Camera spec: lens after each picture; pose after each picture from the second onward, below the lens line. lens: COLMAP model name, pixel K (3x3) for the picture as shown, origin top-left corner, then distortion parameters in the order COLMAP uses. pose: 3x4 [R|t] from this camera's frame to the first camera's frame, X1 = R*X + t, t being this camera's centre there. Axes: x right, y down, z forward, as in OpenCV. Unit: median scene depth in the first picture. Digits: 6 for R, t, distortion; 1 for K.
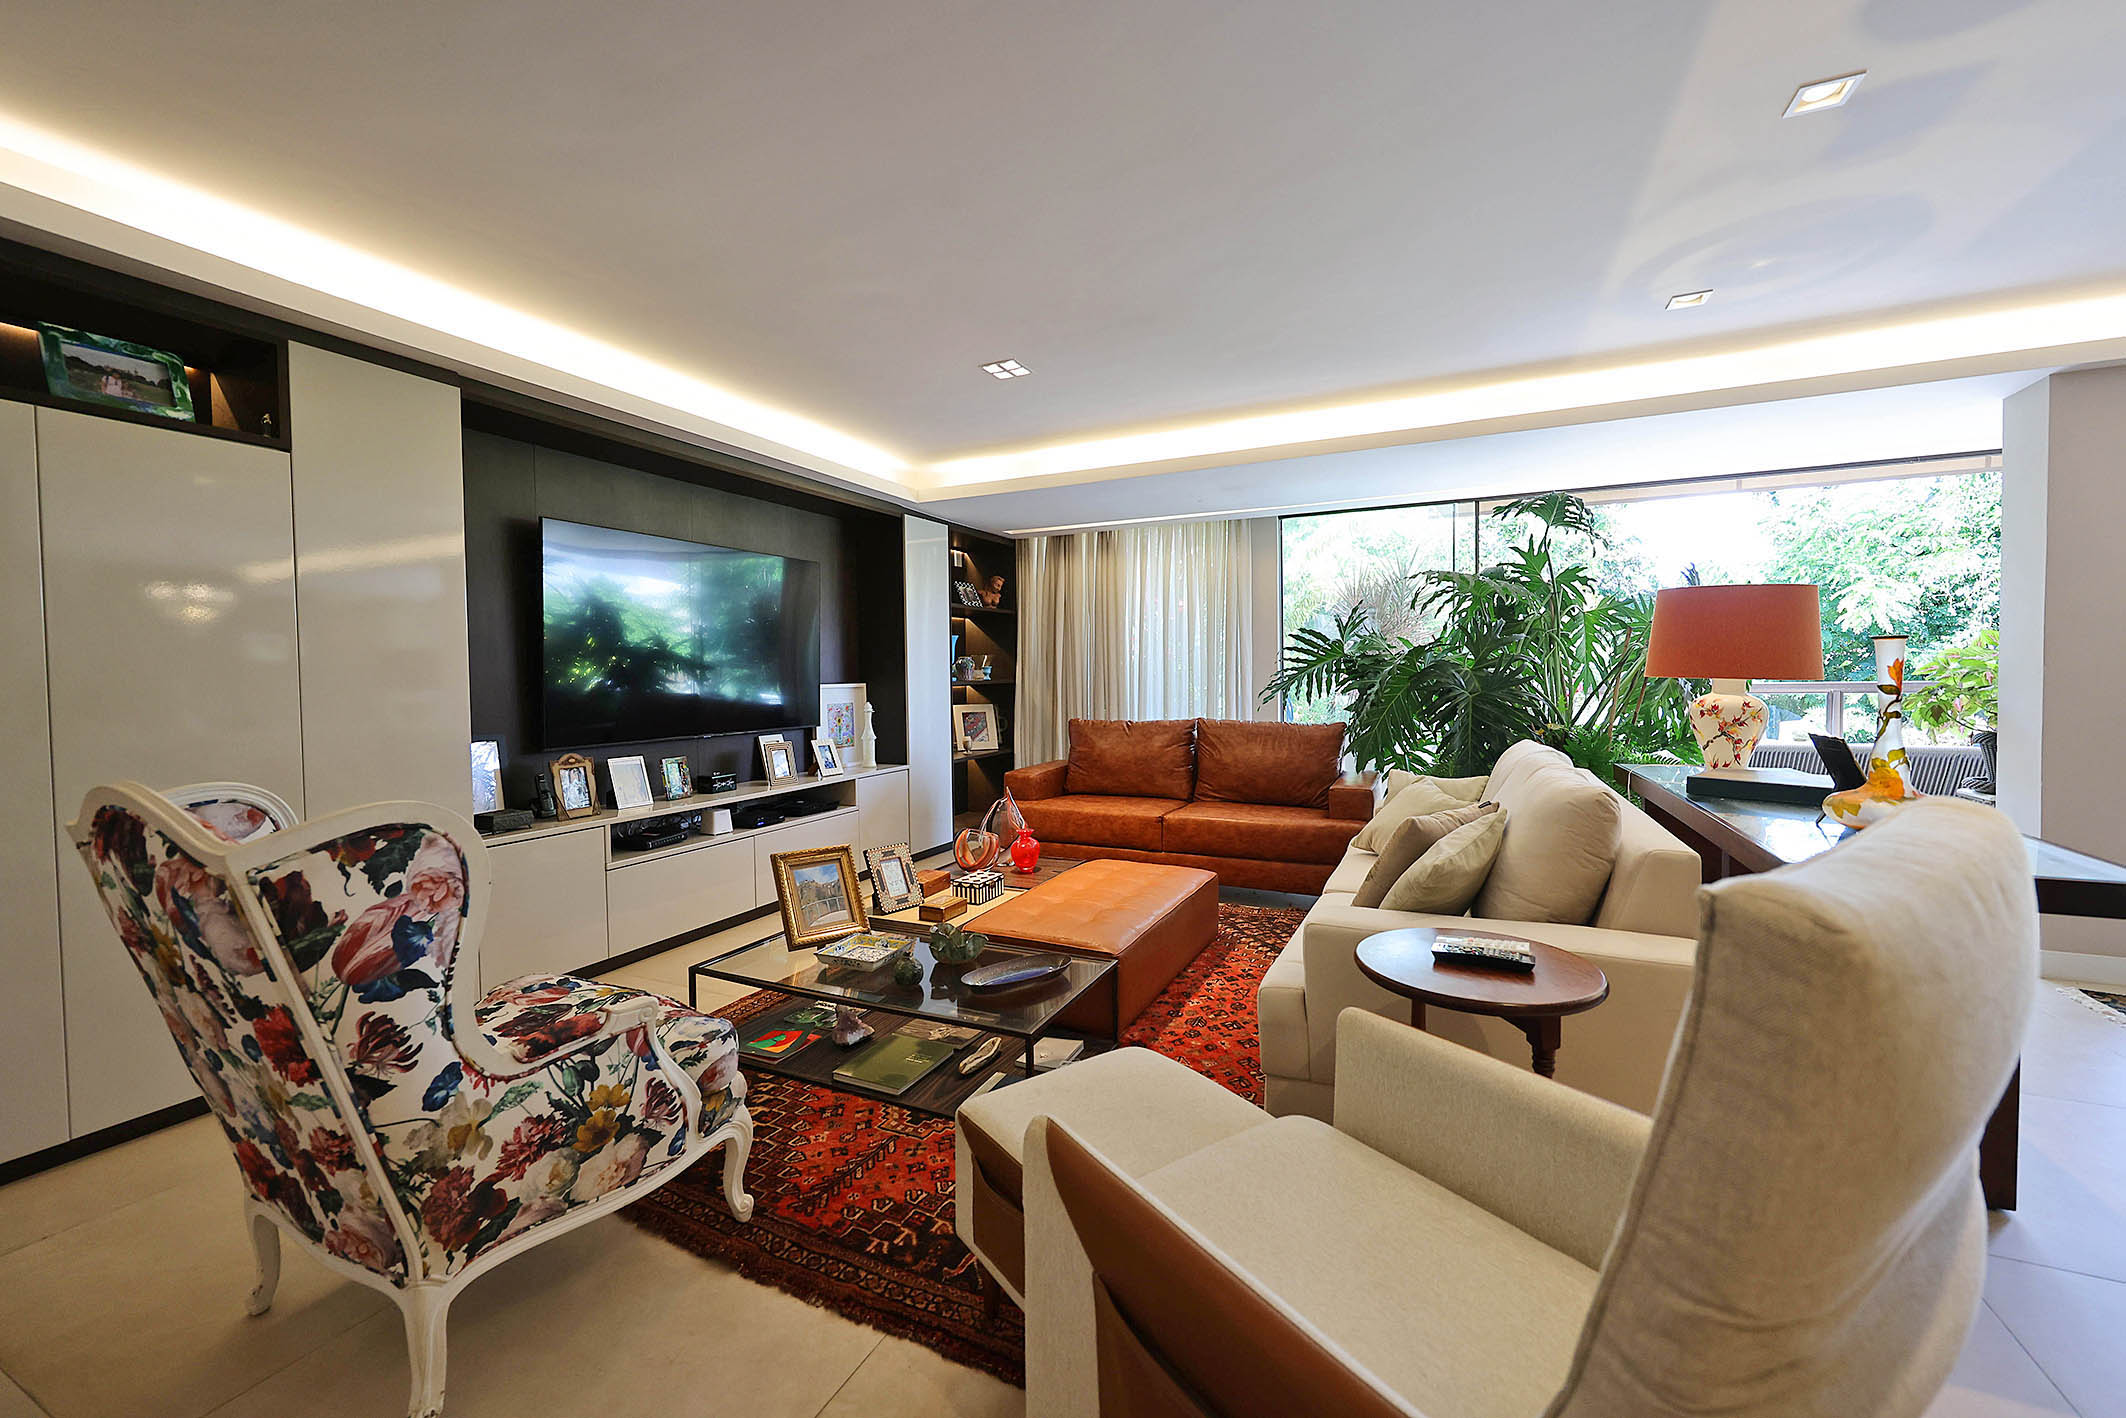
lens RADIAL K [[845.8, 0, 1060.8], [0, 845.8, 699.0], [0, 0, 1]] dist [0.003025, 0.000201]
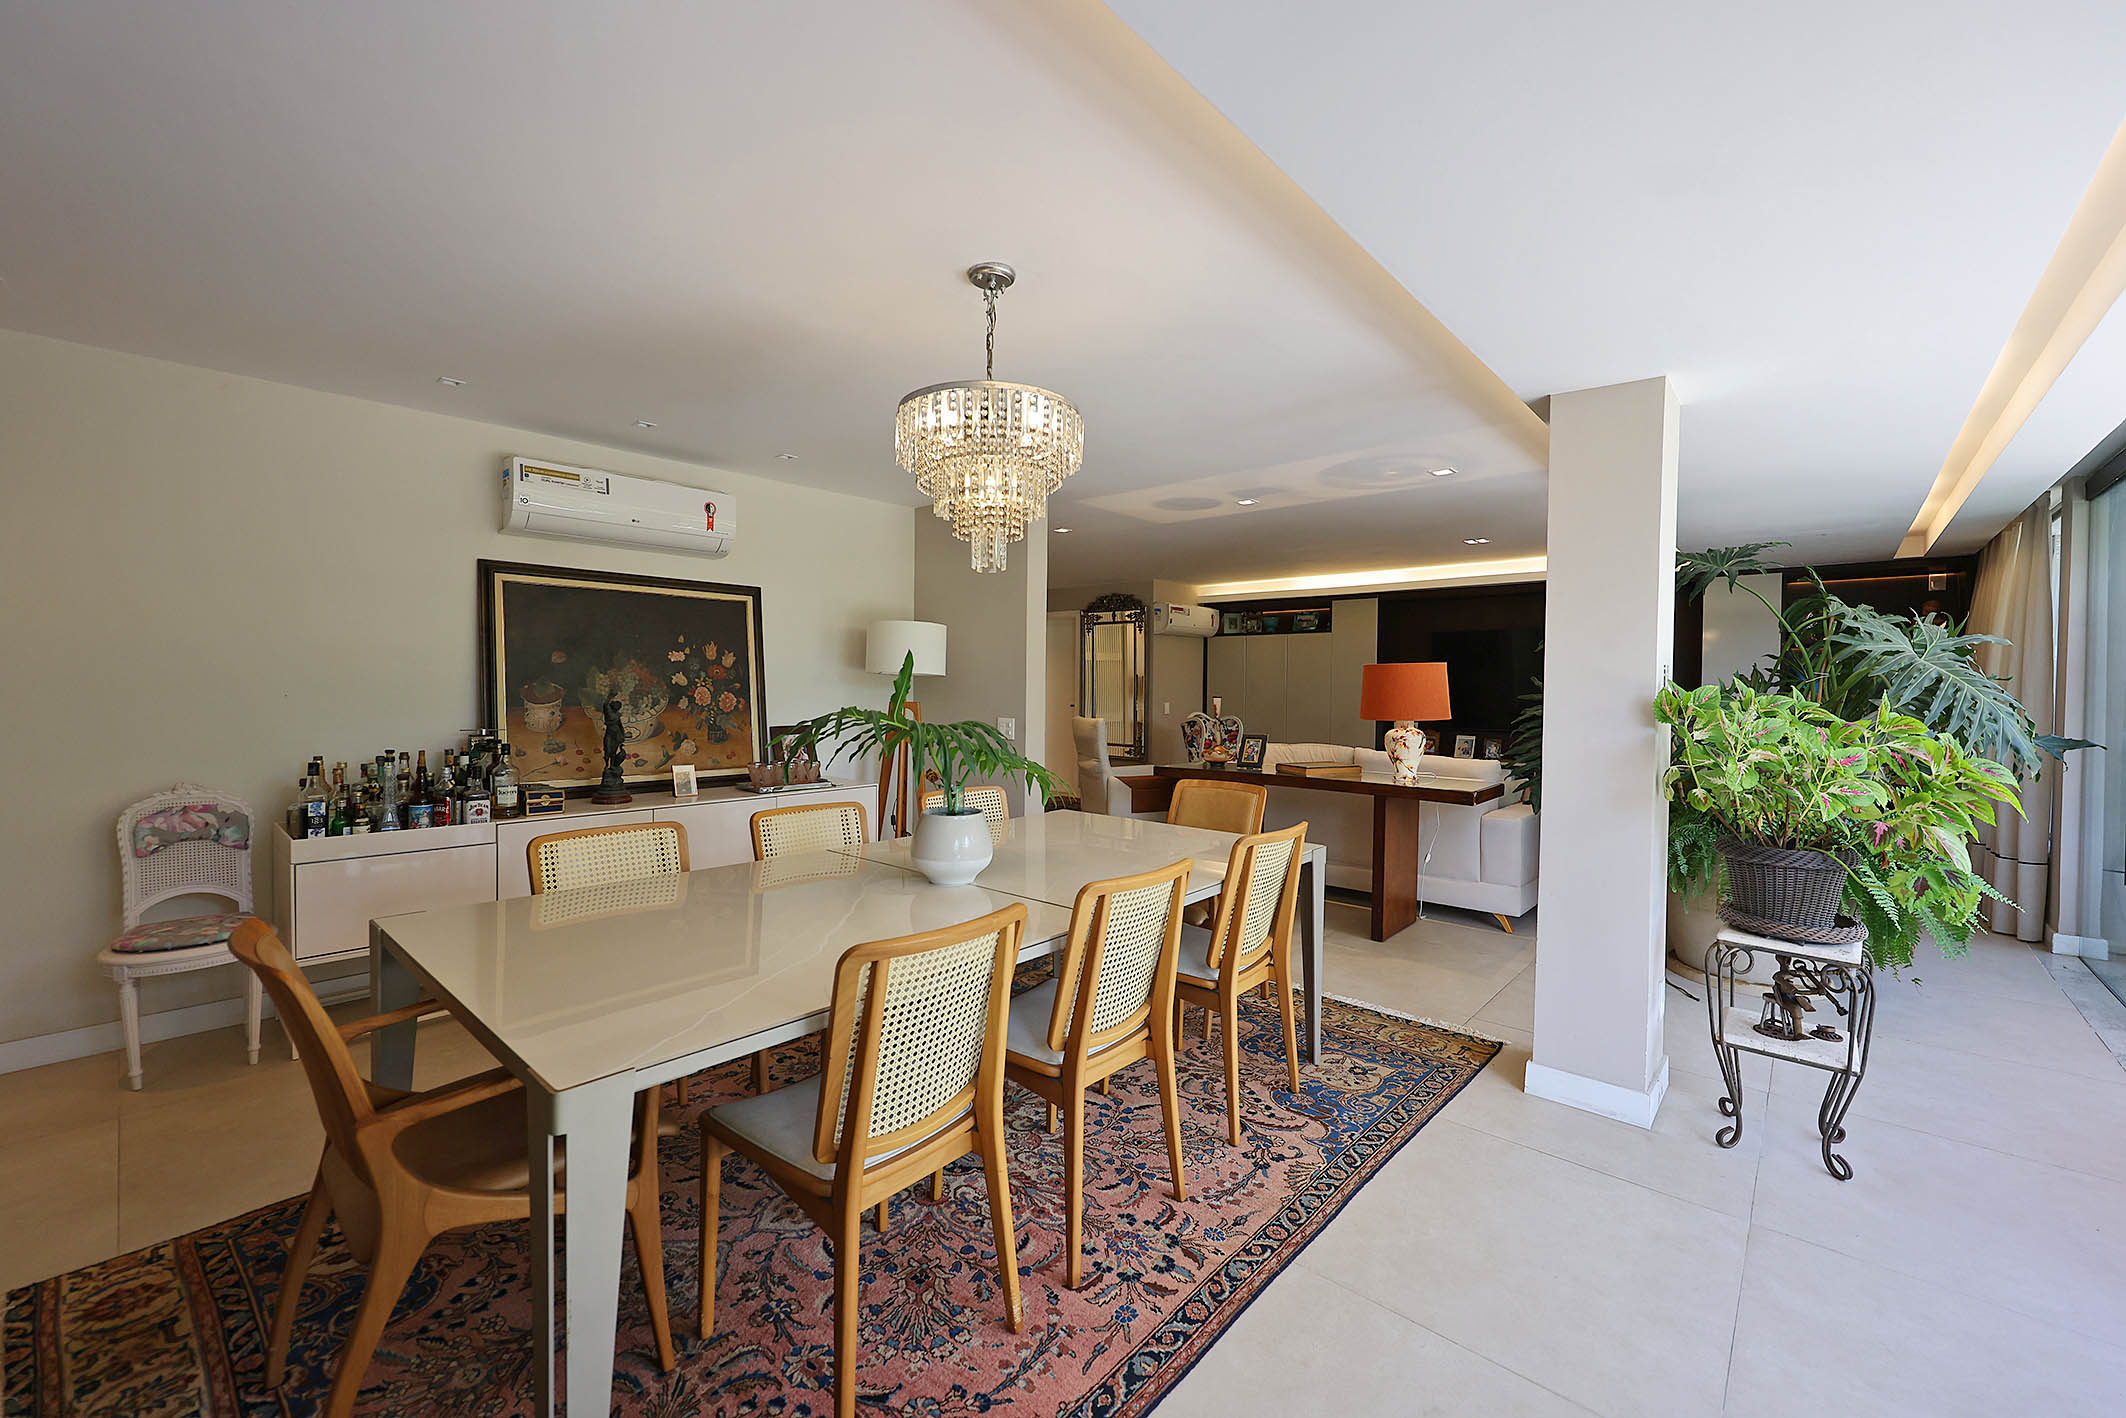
lens RADIAL K [[845.8, 0, 1060.8], [0, 845.8, 699.0], [0, 0, 1]] dist [0.003025, 0.000201]
pose [[-0.294089, 0.028183, -0.955362, 1.482832], [-0.030146, 0.998794, 0.038744, -0.062920], [0.955303, 0.040194, -0.292885, 0.489247]]
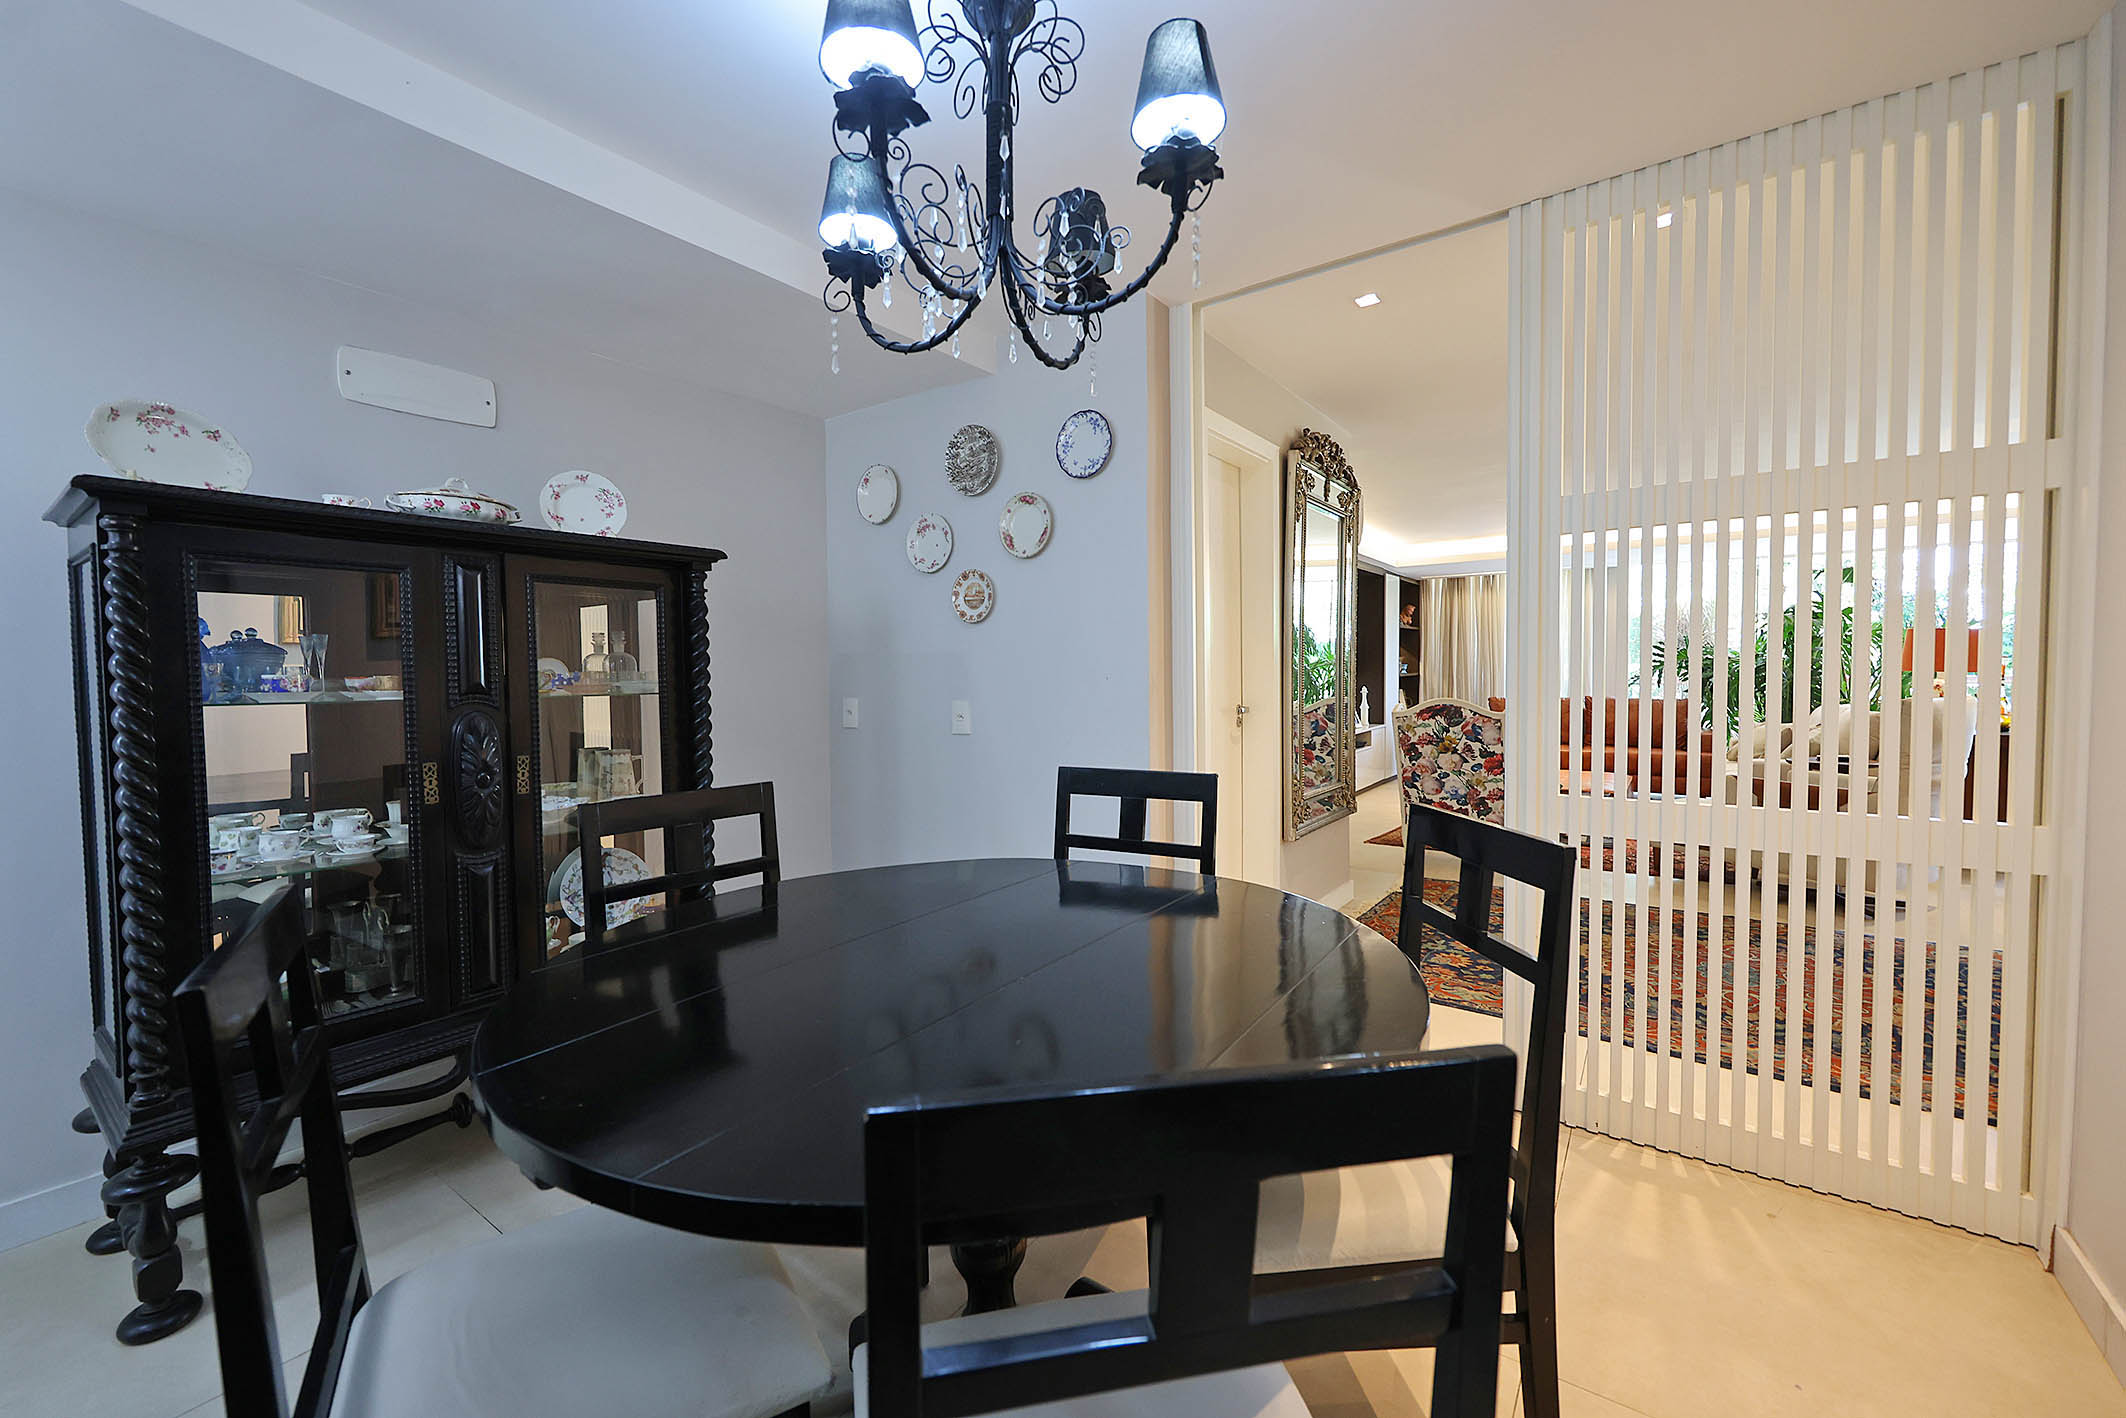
lens RADIAL K [[845.8, 0, 1060.8], [0, 845.8, 699.0], [0, 0, 1]] dist [0.003025, 0.000201]
pose [[0.980874, 0.003632, -0.194609, -0.528027], [-0.004086, 0.999990, -0.001930, 0.036670], [0.194600, 0.002688, 0.980879, -0.820277]]
